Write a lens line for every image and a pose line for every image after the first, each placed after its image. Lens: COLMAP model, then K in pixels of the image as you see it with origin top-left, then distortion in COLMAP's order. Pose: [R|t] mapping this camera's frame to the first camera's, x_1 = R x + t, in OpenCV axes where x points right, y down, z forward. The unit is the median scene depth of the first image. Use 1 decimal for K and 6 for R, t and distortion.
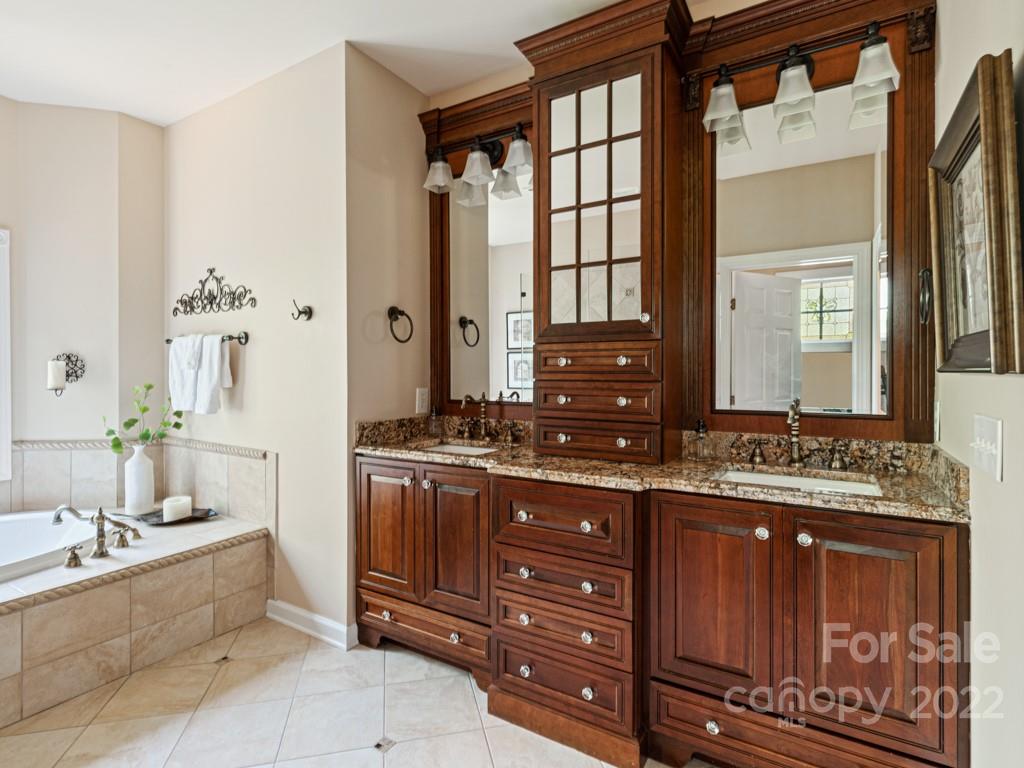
lens RADIAL K [[526.0, 0, 512.0], [0, 526.0, 384.0], [0, 0, 1]] dist [-0.001033, -0.000208]
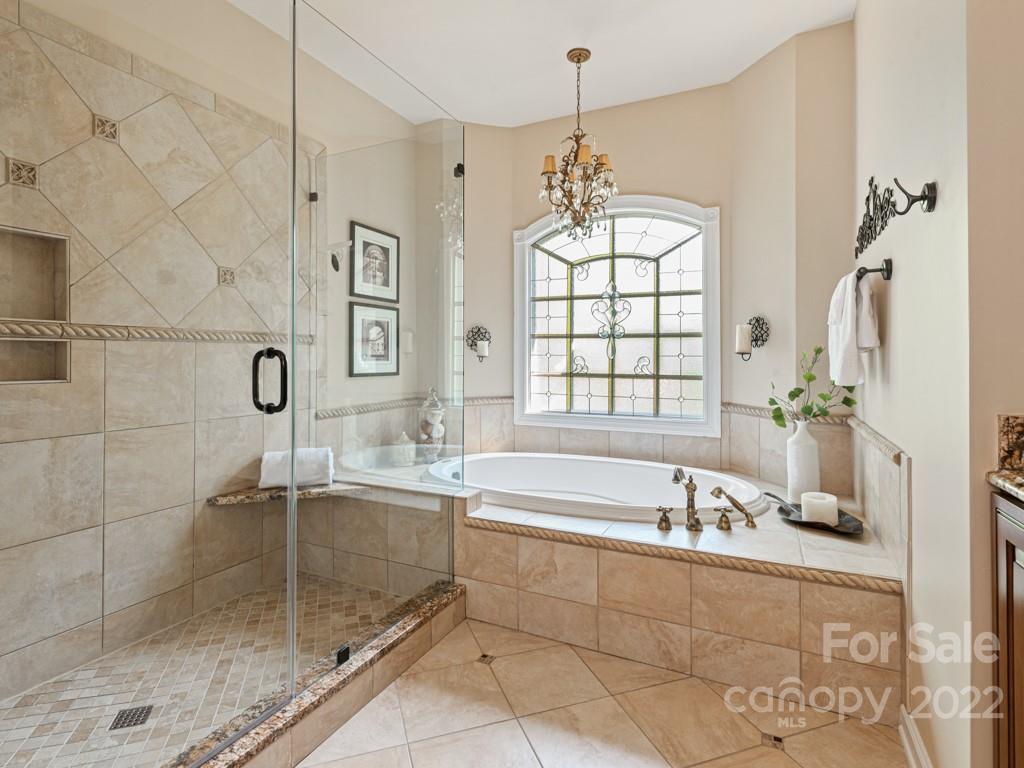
lens RADIAL K [[527.5, 0, 510.2], [0, 527.5, 358.4], [0, 0, 1]] dist [0.000993, 0.000192]
pose [[0.093174, -0.000106, -0.995650, 0.105595], [-0.023410, 0.999723, -0.002297, 0.040914], [0.995375, 0.023522, 0.093145, 0.607857]]
